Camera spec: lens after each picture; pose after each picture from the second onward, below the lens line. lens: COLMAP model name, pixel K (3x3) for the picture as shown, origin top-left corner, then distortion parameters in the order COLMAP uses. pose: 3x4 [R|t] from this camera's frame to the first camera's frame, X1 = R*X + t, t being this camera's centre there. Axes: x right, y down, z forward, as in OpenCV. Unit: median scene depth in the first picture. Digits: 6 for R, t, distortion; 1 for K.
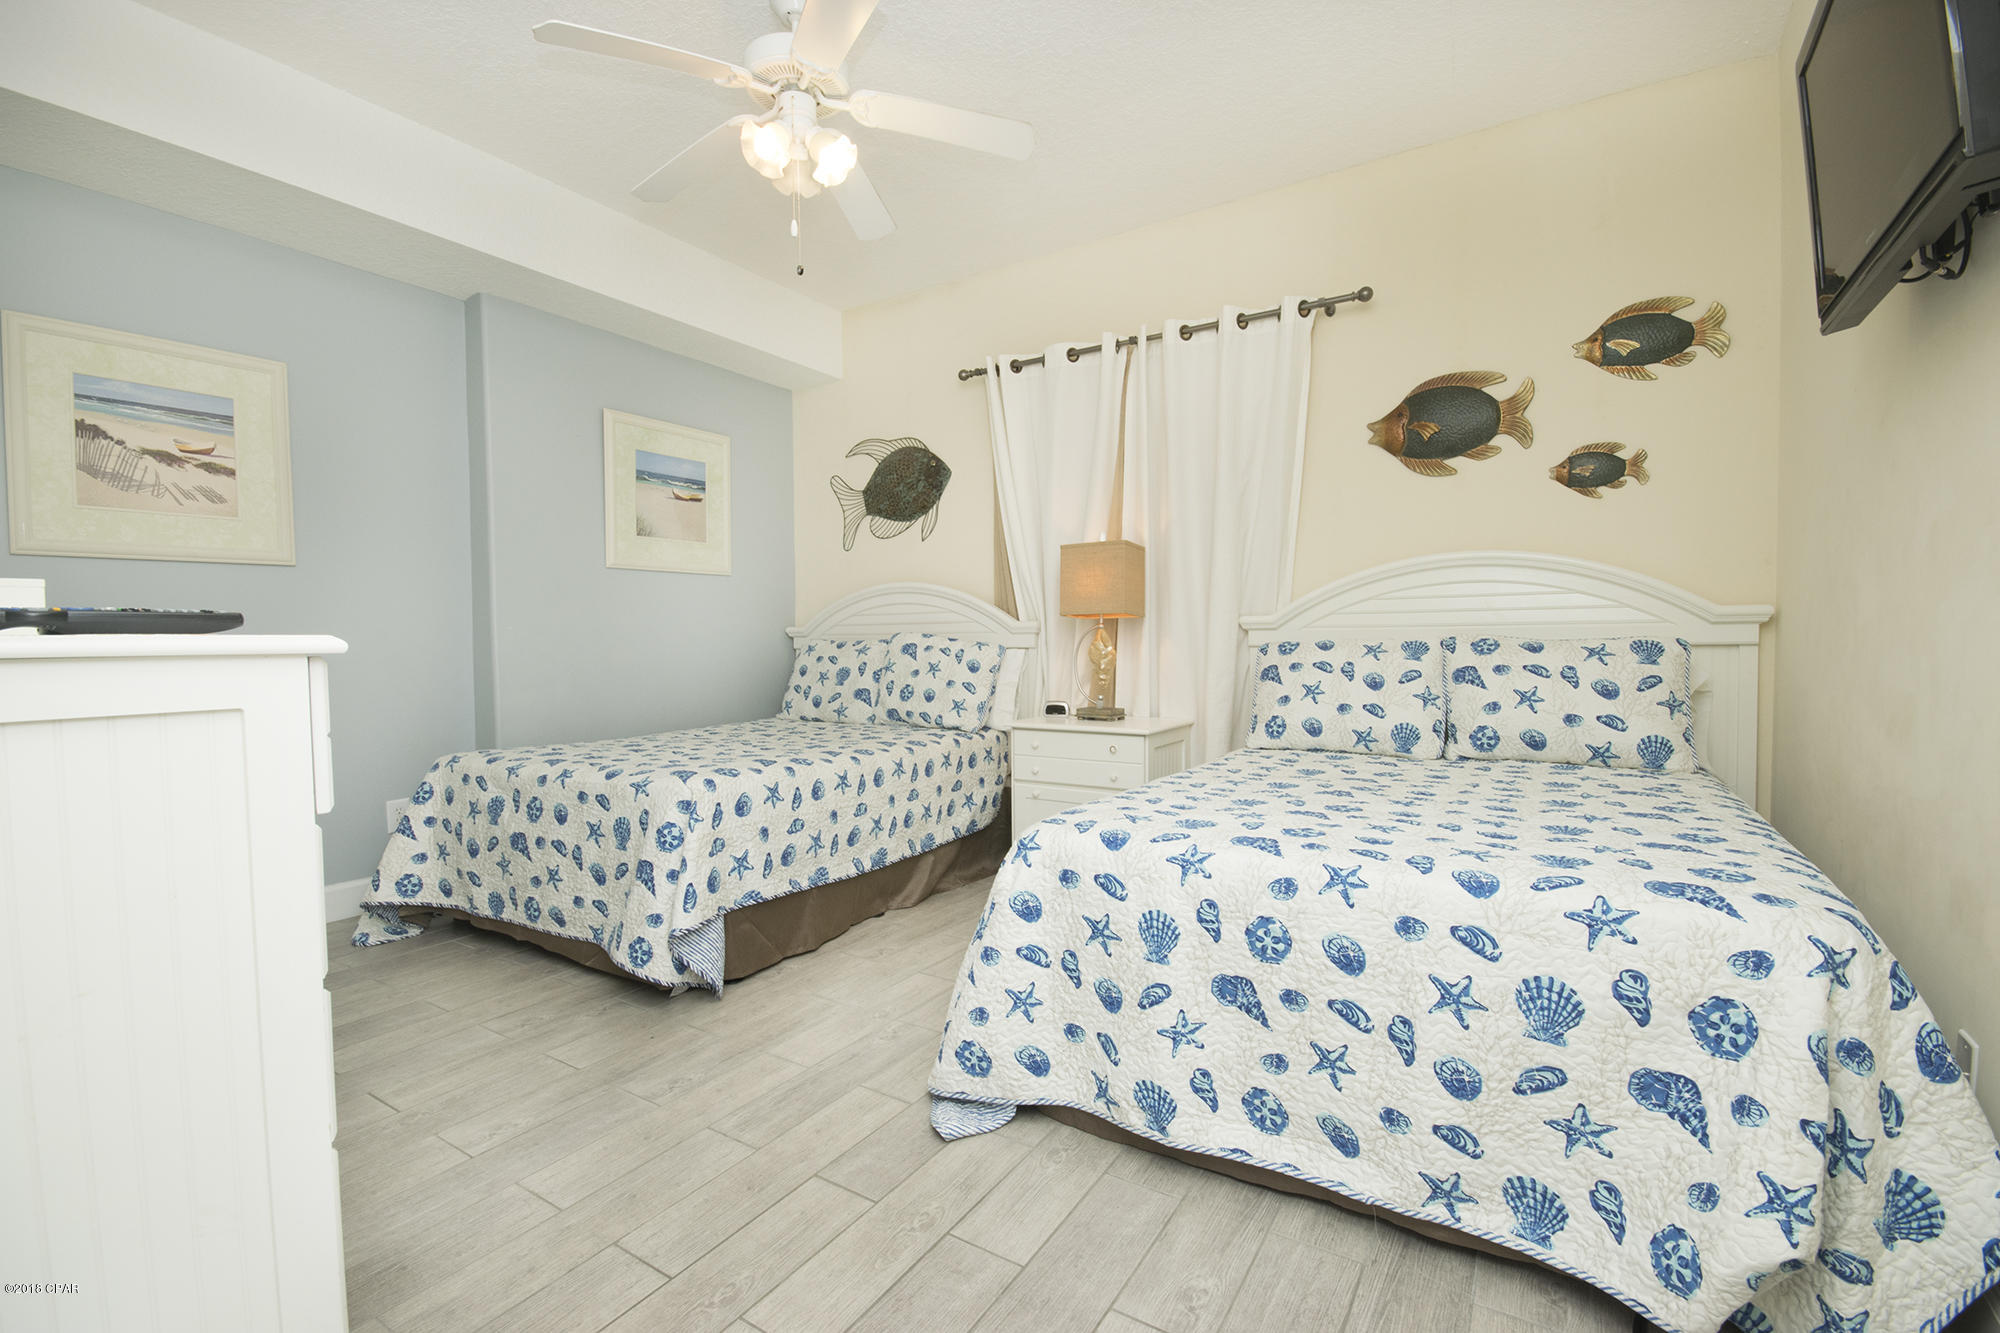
lens RADIAL K [[872.9, 0, 1000.0], [0, 872.9, 666.5], [0, 0, 1]] dist [0.000231, -0.008600]
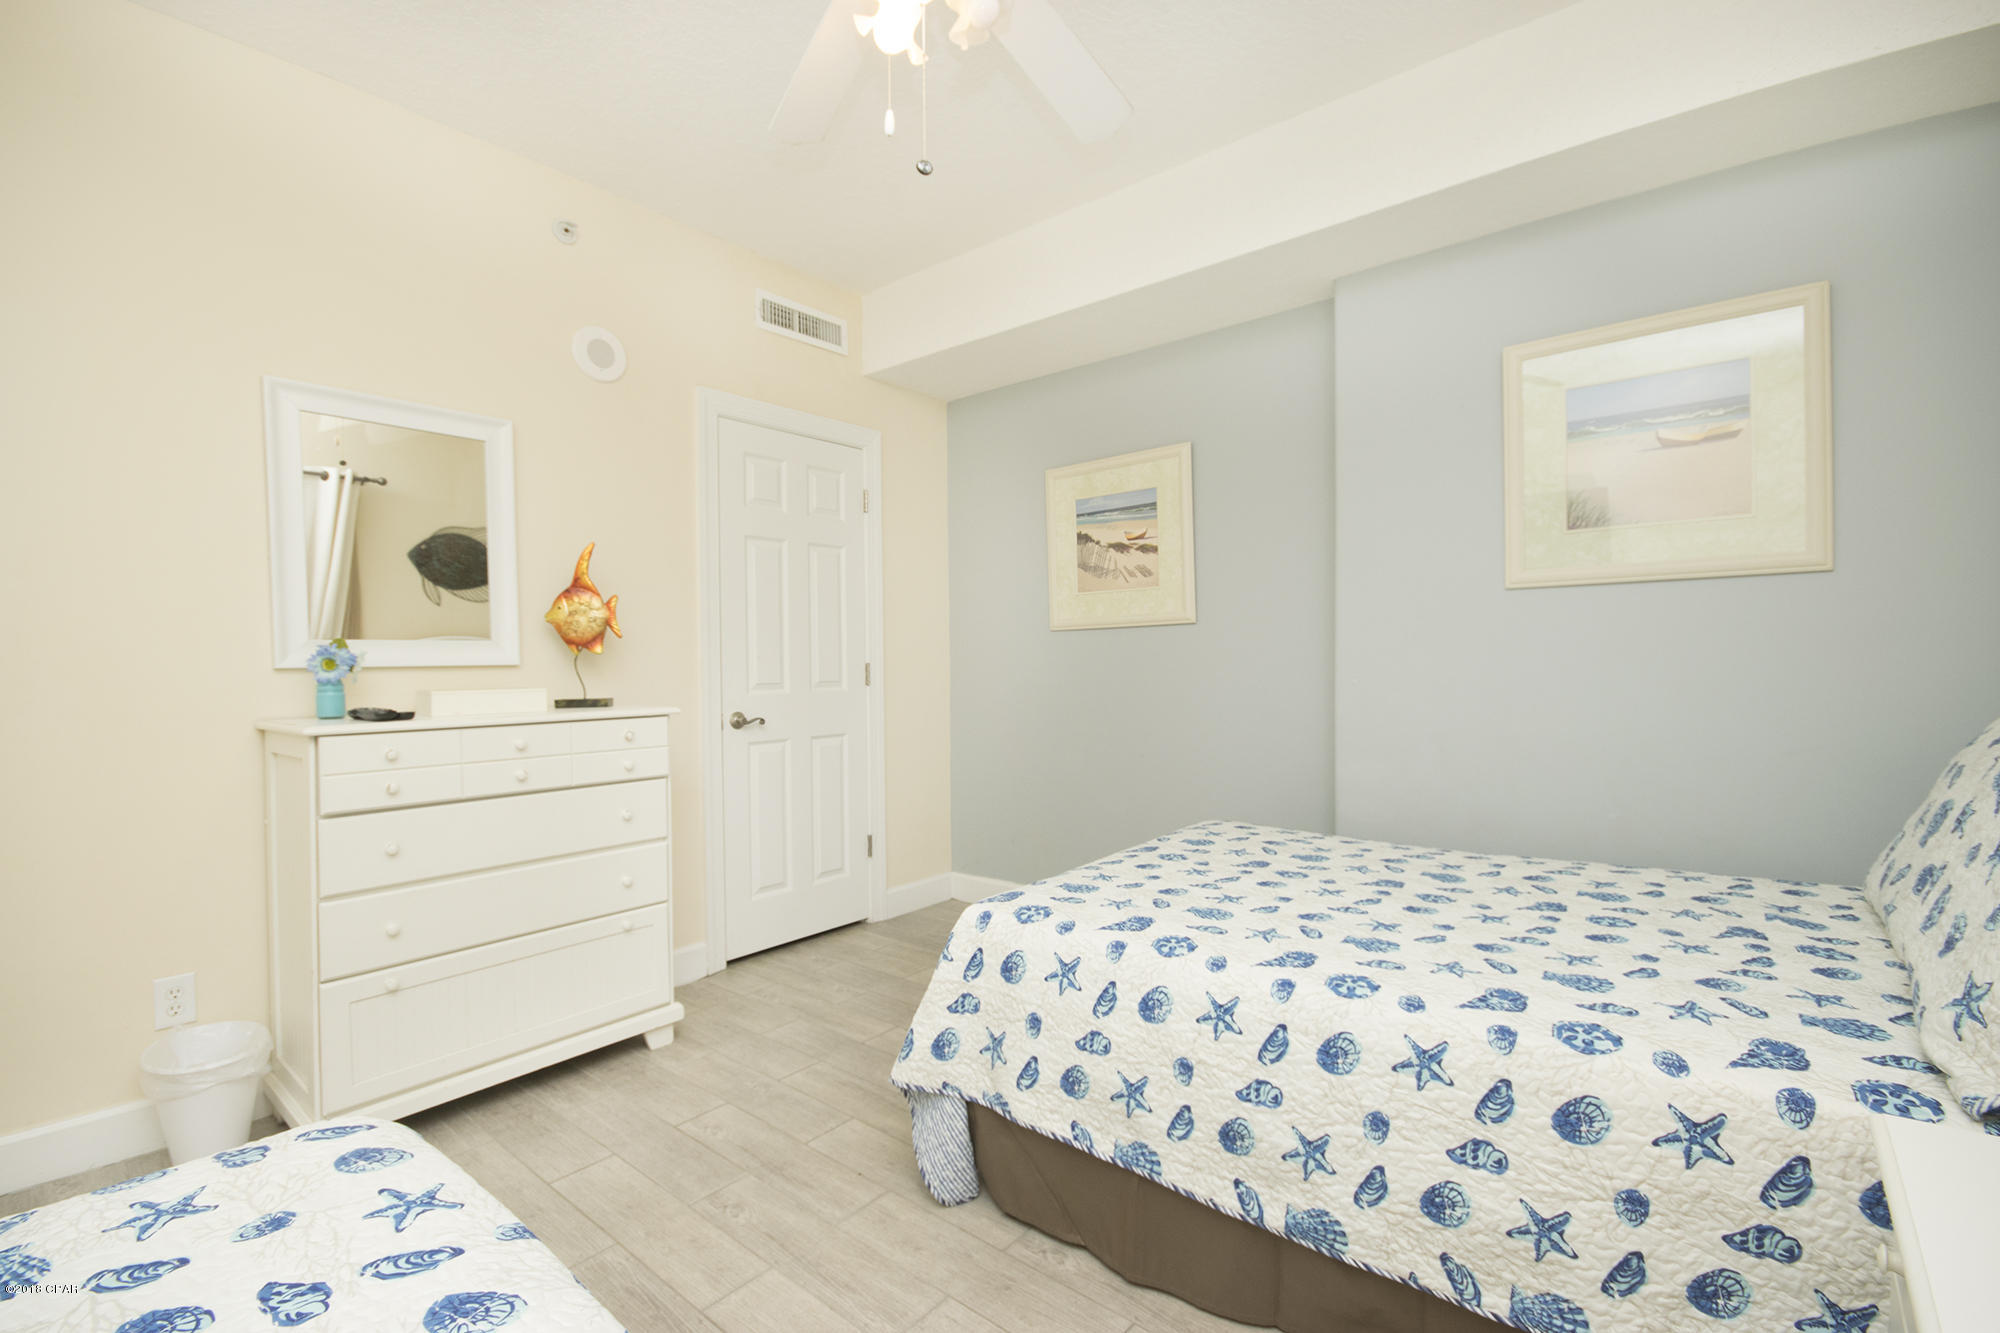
lens RADIAL K [[895.0, 0, 996.0], [0, 895.0, 656.8], [0, 0, 1]] dist [-0.000042, -0.000210]
pose [[-0.131133, 0.005186, -0.991351, 0.372160], [-0.016912, 0.999829, 0.007468, -0.083737], [0.991220, 0.017745, -0.131023, 0.974871]]
